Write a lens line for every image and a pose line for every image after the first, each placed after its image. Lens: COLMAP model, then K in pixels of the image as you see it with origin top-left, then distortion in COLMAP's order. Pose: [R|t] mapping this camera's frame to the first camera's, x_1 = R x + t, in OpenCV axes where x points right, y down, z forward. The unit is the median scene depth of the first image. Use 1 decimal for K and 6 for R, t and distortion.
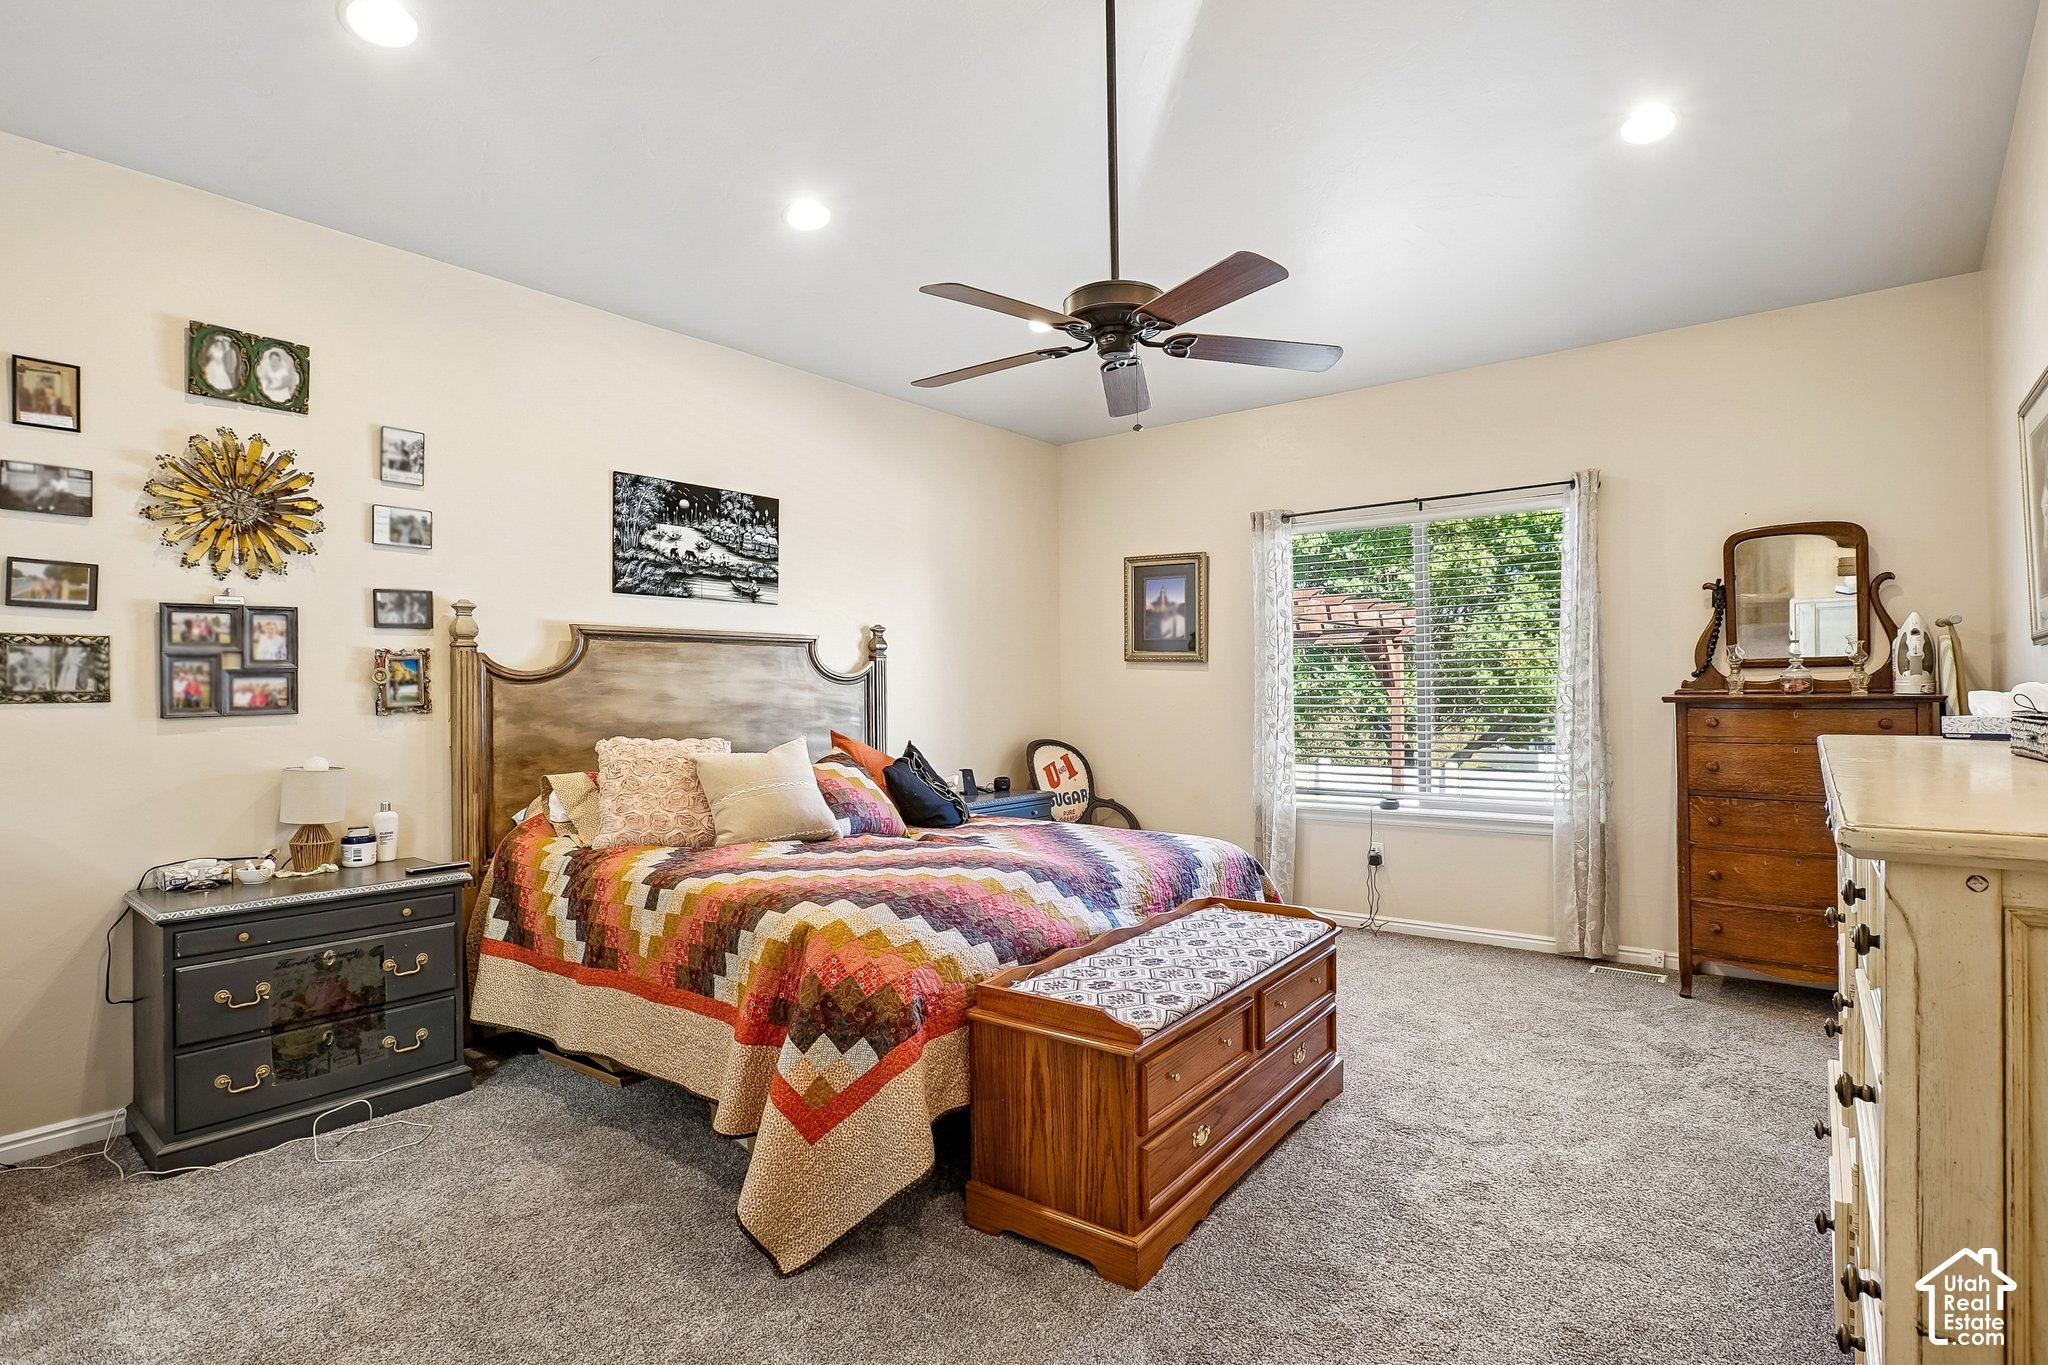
lens RADIAL K [[1031.5, 0, 1011.9], [0, 1031.5, 681.3], [0, 0, 1]] dist [-0.030379, 0.012002]
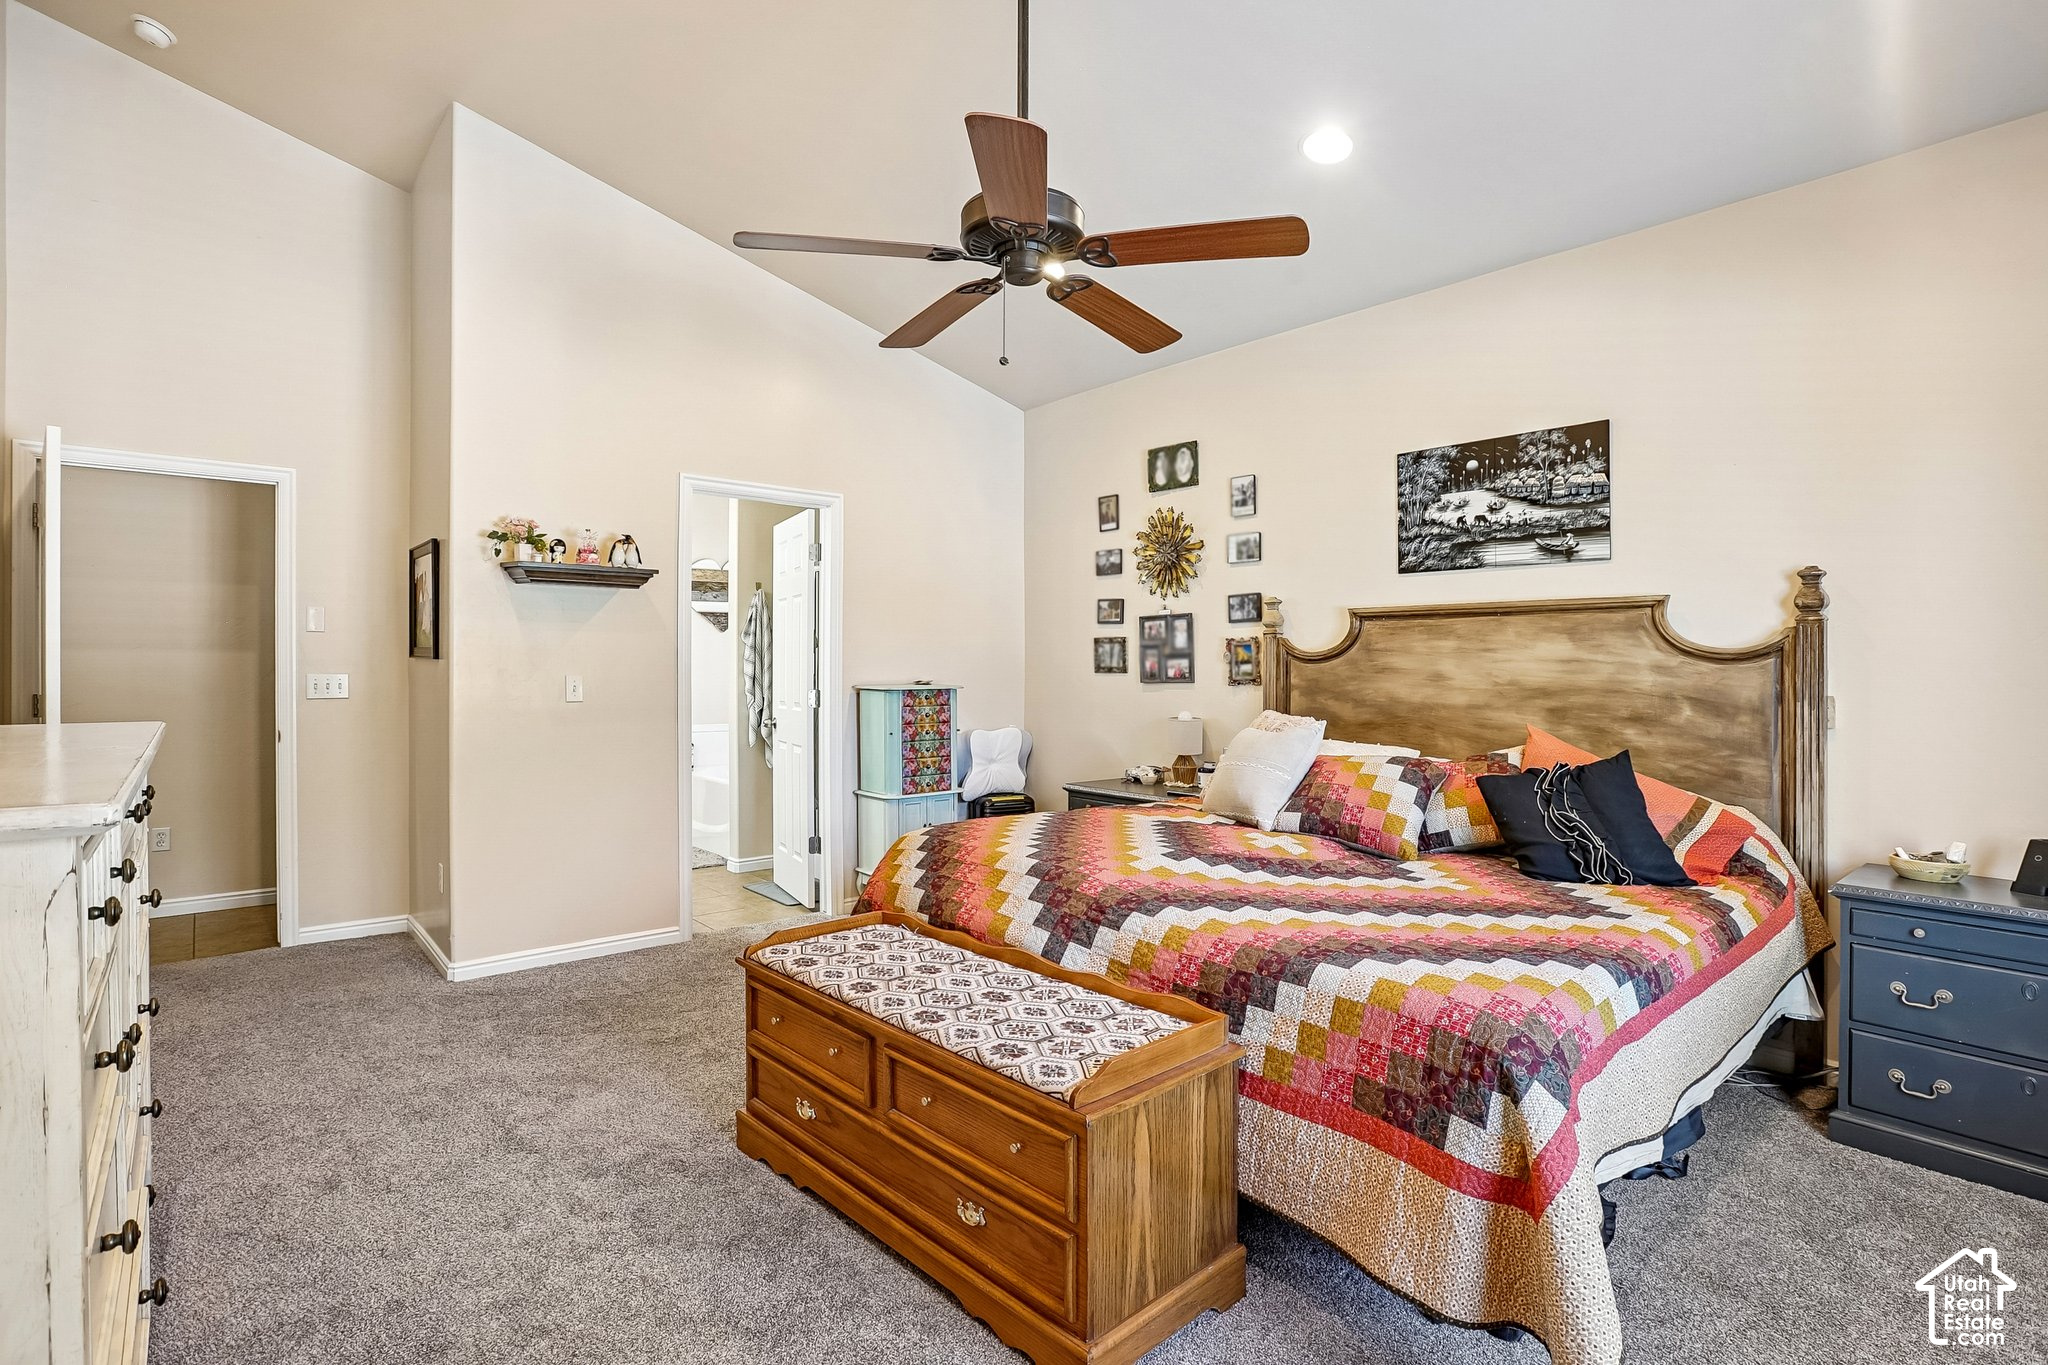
lens RADIAL K [[1031.5, 0, 1069.6], [0, 1031.5, 664.2], [0, 0, 1]] dist [-0.030379, 0.012002]
pose [[-0.172463, 0.001023, -0.985016, 0.797074], [0.001057, 0.999999, 0.000853, 0.002592], [0.985016, -0.000894, -0.172463, 1.010877]]
